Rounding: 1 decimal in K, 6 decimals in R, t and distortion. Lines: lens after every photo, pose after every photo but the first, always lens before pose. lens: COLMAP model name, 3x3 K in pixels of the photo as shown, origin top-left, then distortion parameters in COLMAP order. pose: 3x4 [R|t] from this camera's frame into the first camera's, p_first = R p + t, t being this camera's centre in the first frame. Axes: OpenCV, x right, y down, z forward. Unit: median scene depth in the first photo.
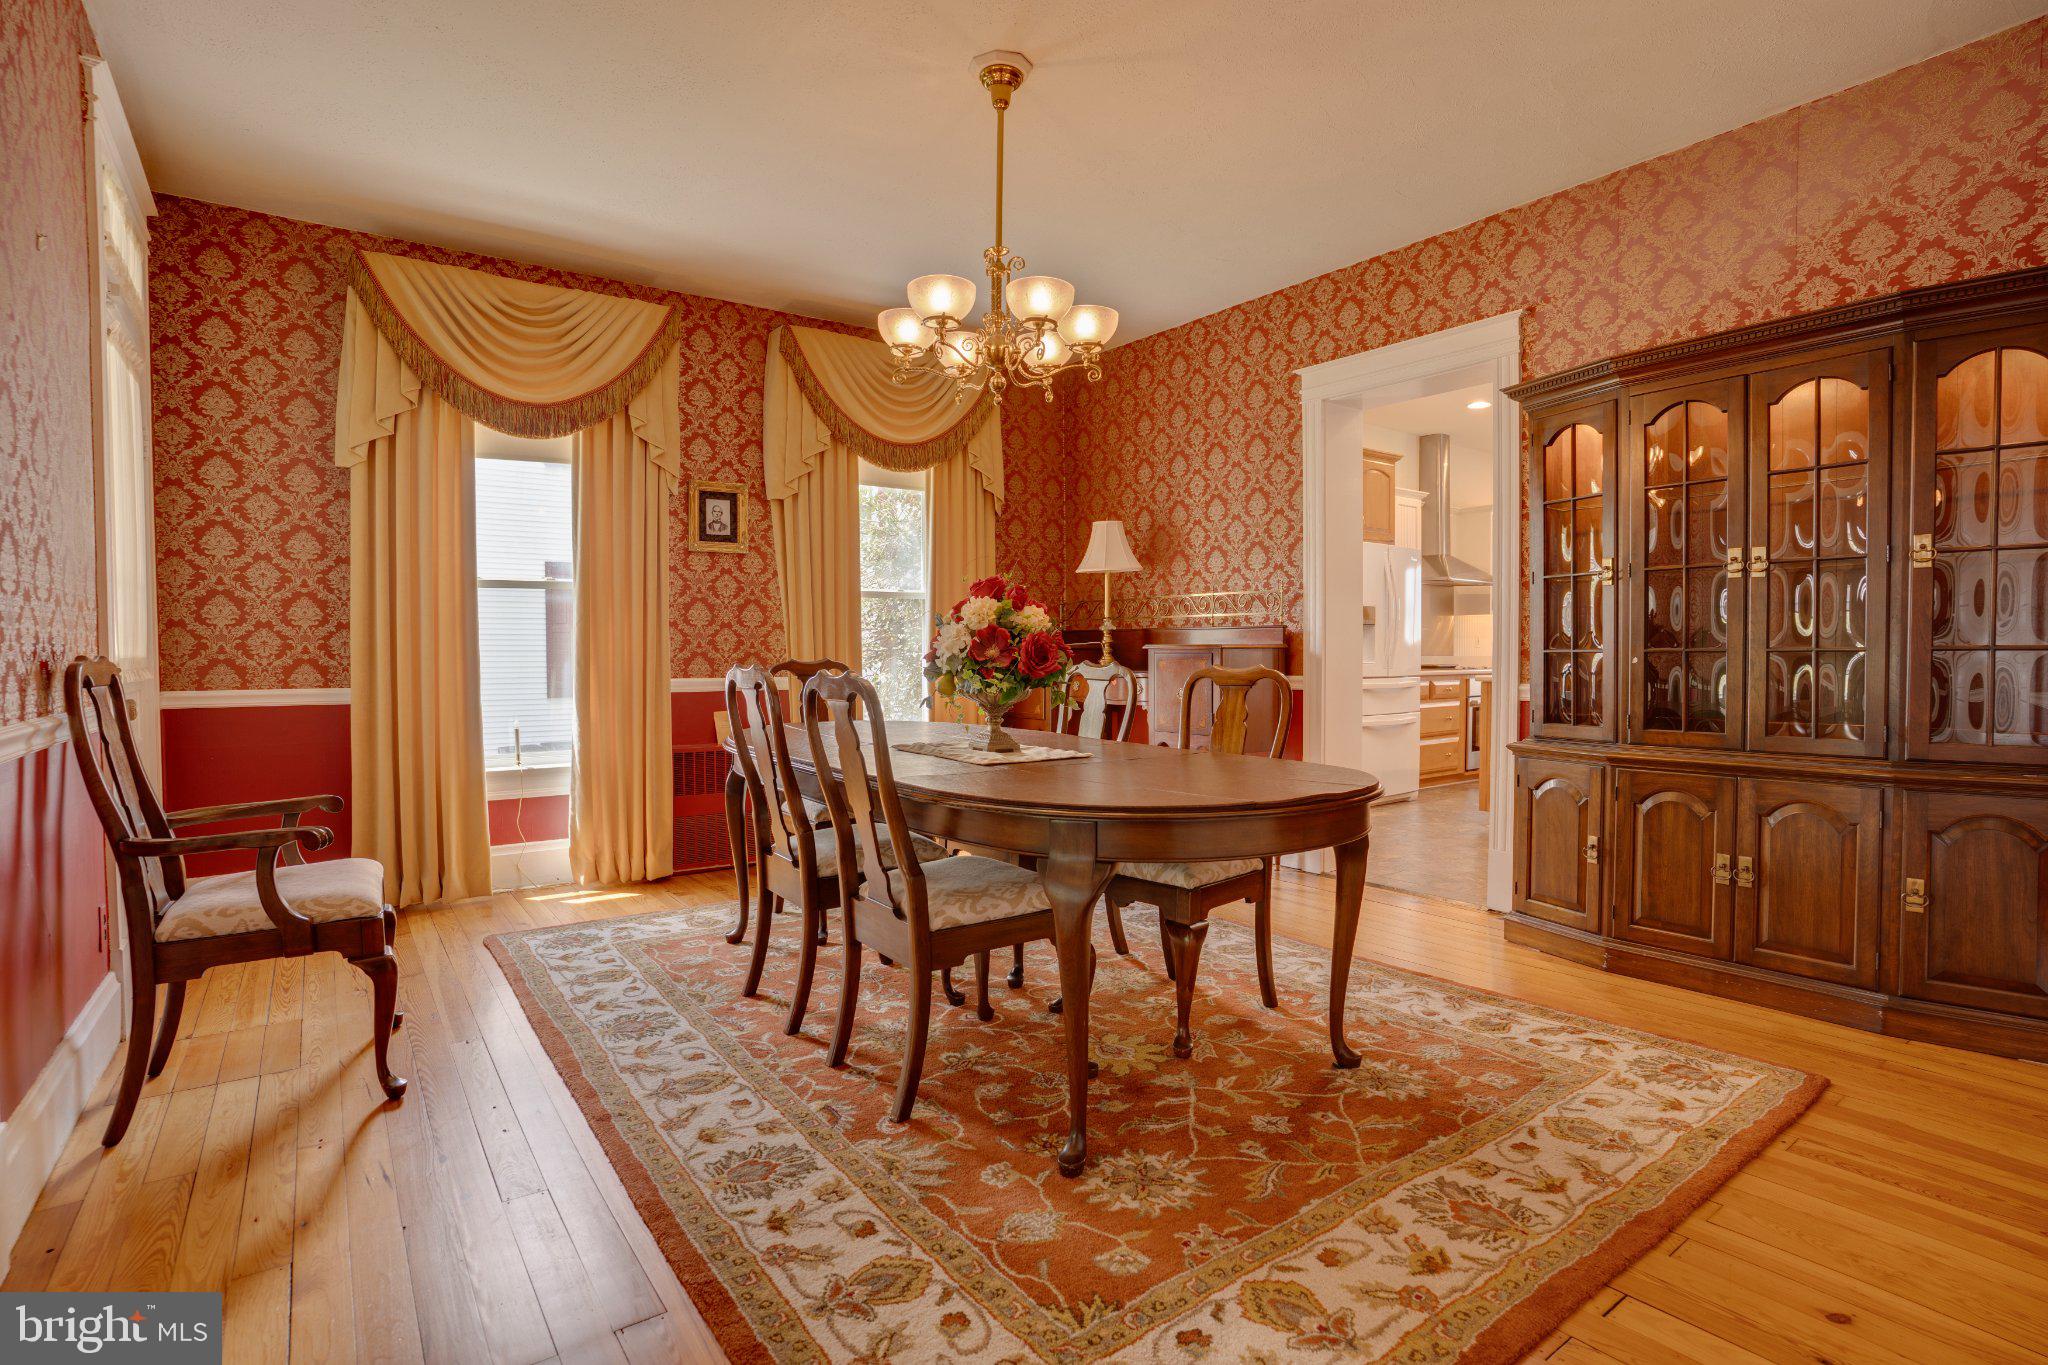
lens RADIAL K [[1010.1, 0, 1020.9], [0, 1010.1, 681.0], [0, 0, 1]] dist [-0.078139, 0.037263]
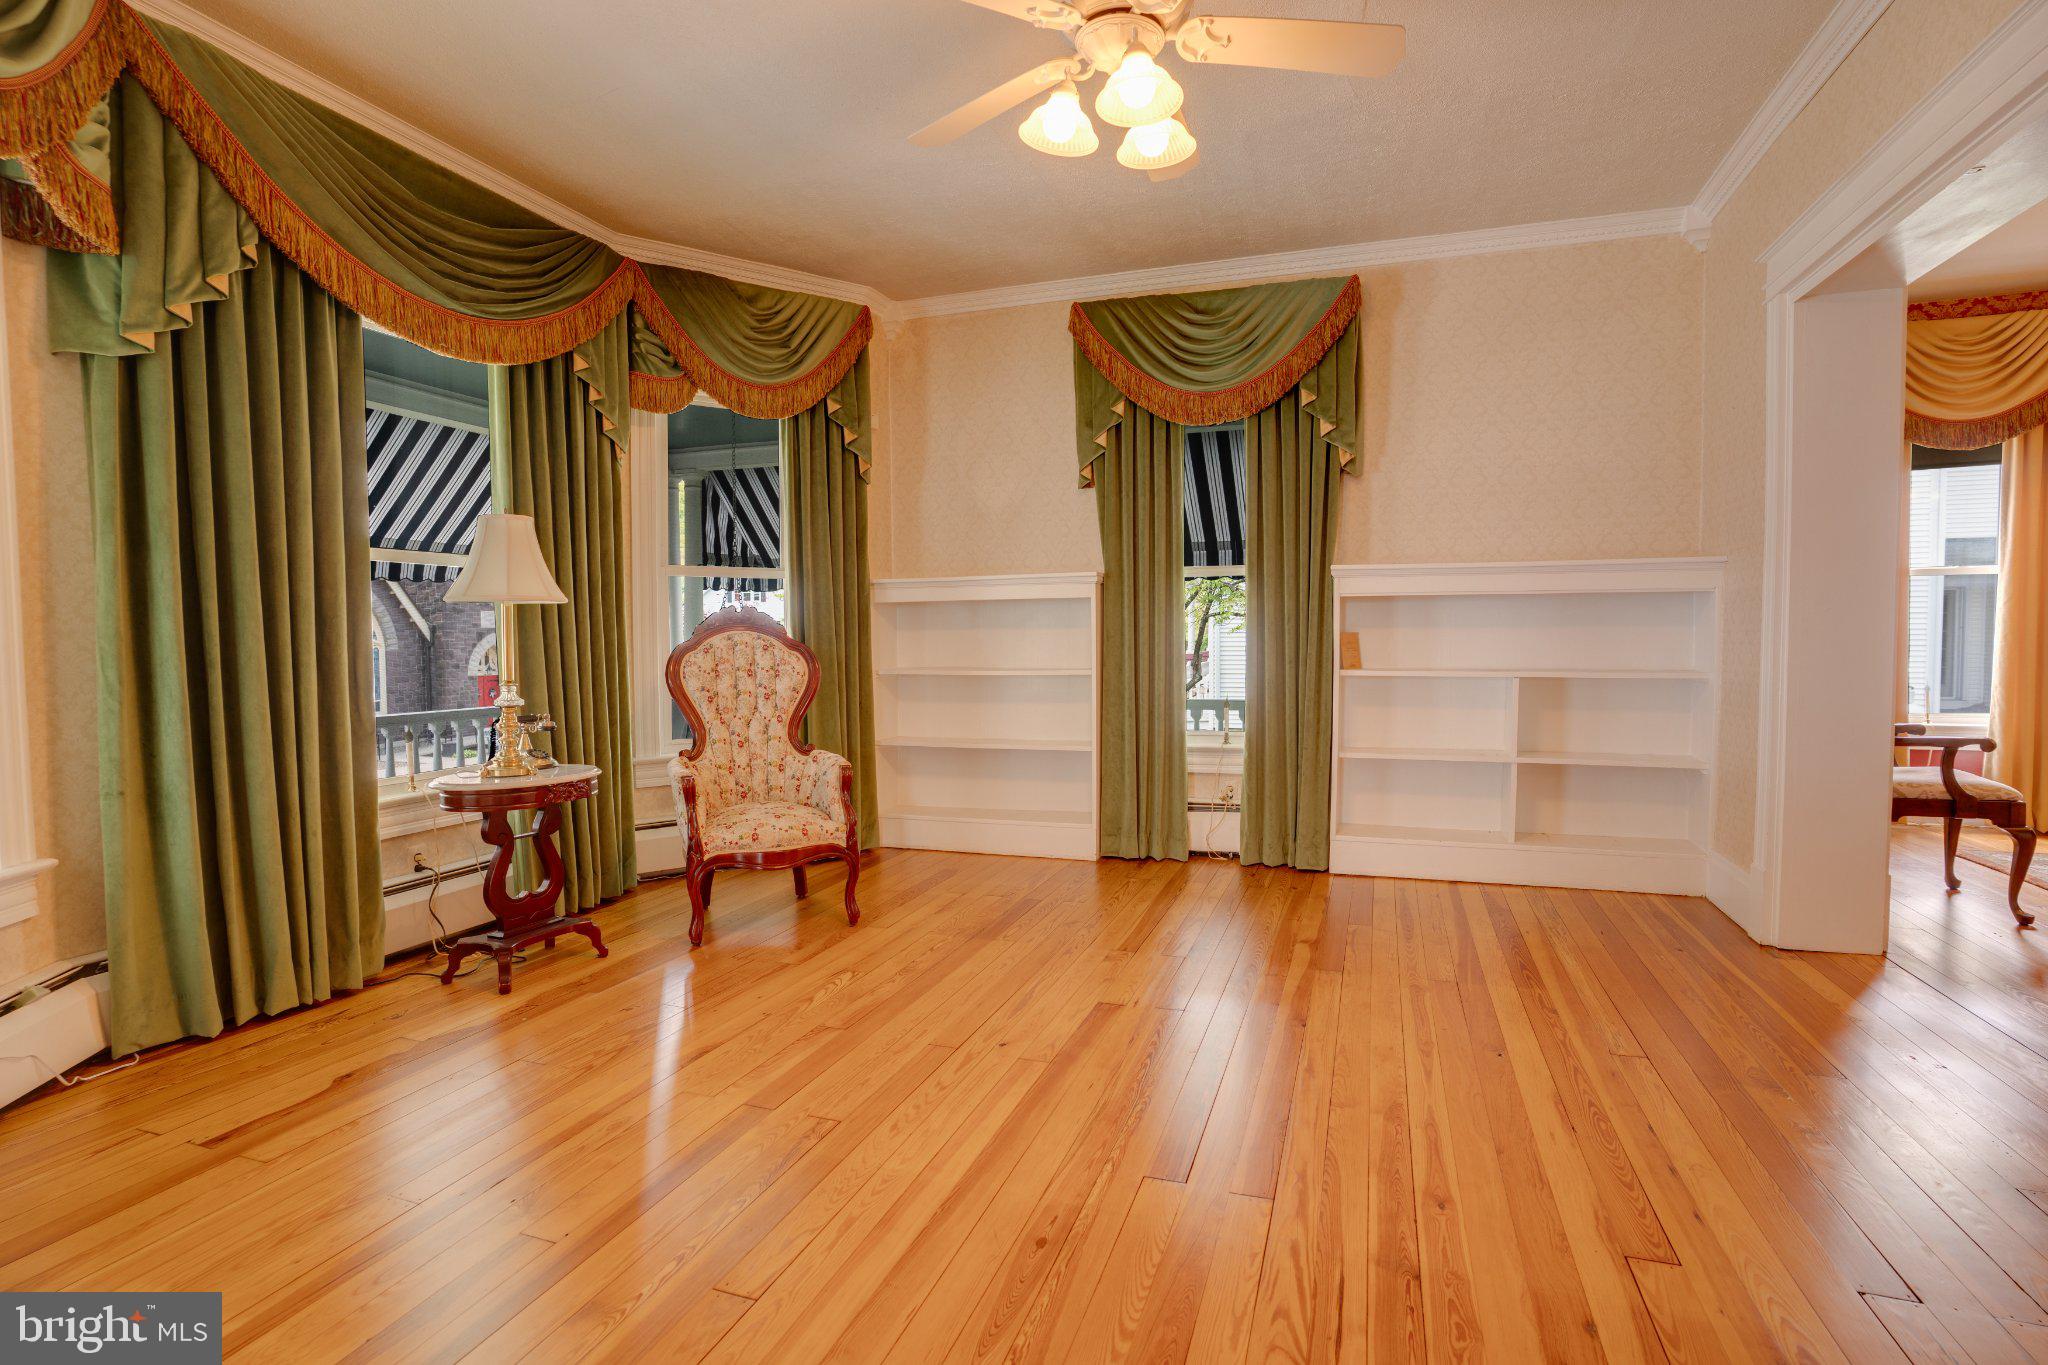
lens RADIAL K [[1010.1, 0, 1020.9], [0, 1010.1, 681.0], [0, 0, 1]] dist [-0.078139, 0.037263]
pose [[0.565483, 0.035967, -0.823975, -0.174165], [-0.017153, 0.999345, 0.031851, 0.018725], [0.824581, -0.003878, 0.565730, -0.652635]]
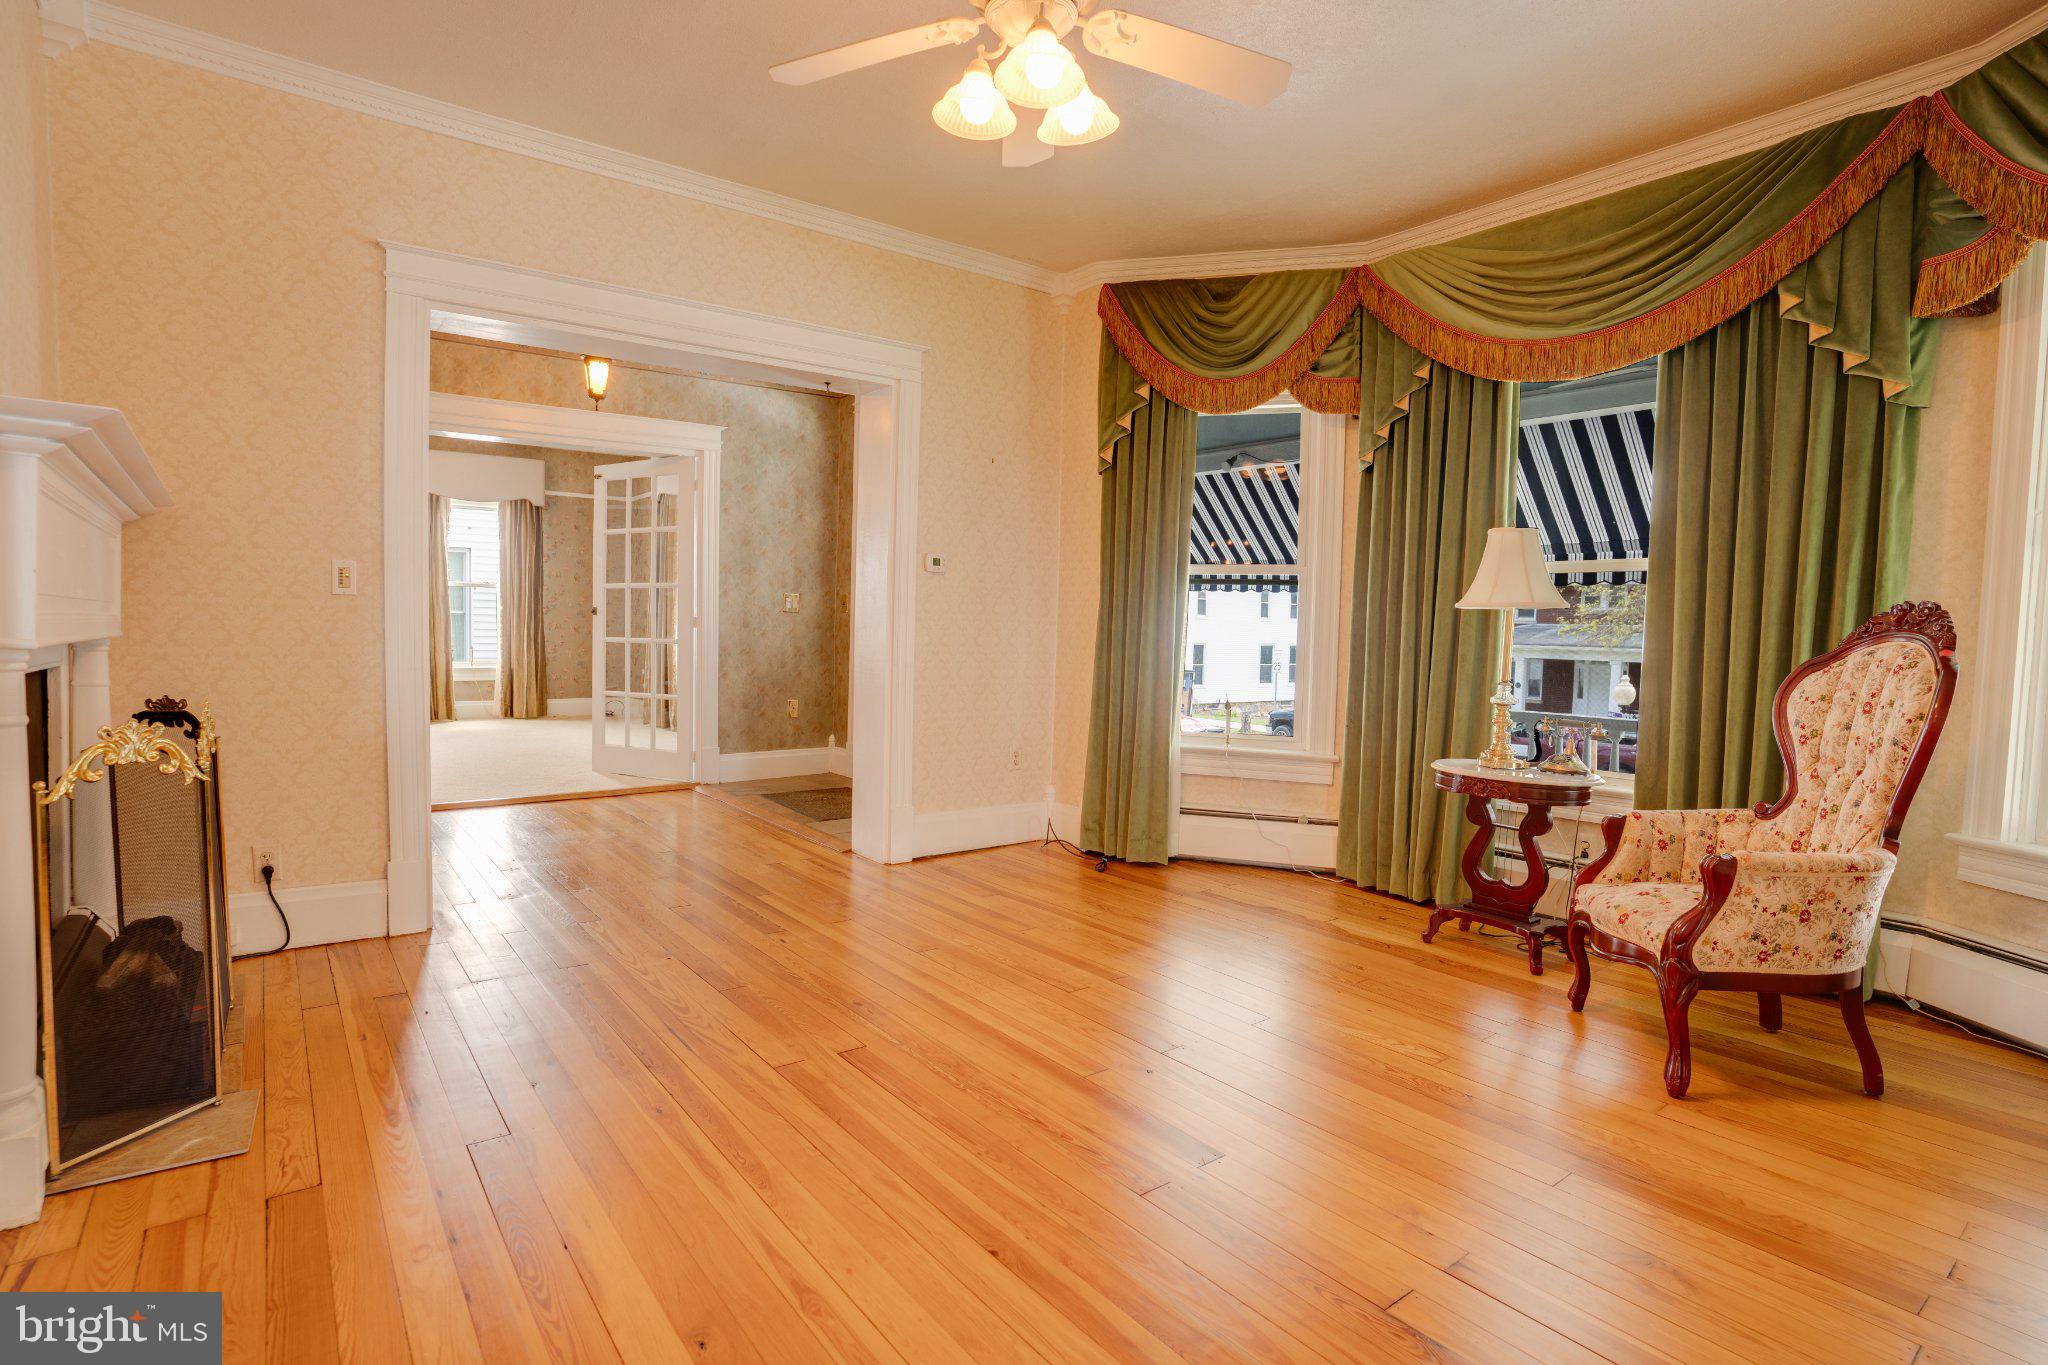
lens RADIAL K [[1010.1, 0, 1020.9], [0, 1010.1, 681.0], [0, 0, 1]] dist [-0.078139, 0.037263]
pose [[-0.999603, -0.016569, -0.022767, -0.619598], [-0.018286, 0.996831, 0.077421, -0.007630], [0.021412, 0.077807, -0.996738, 0.306057]]
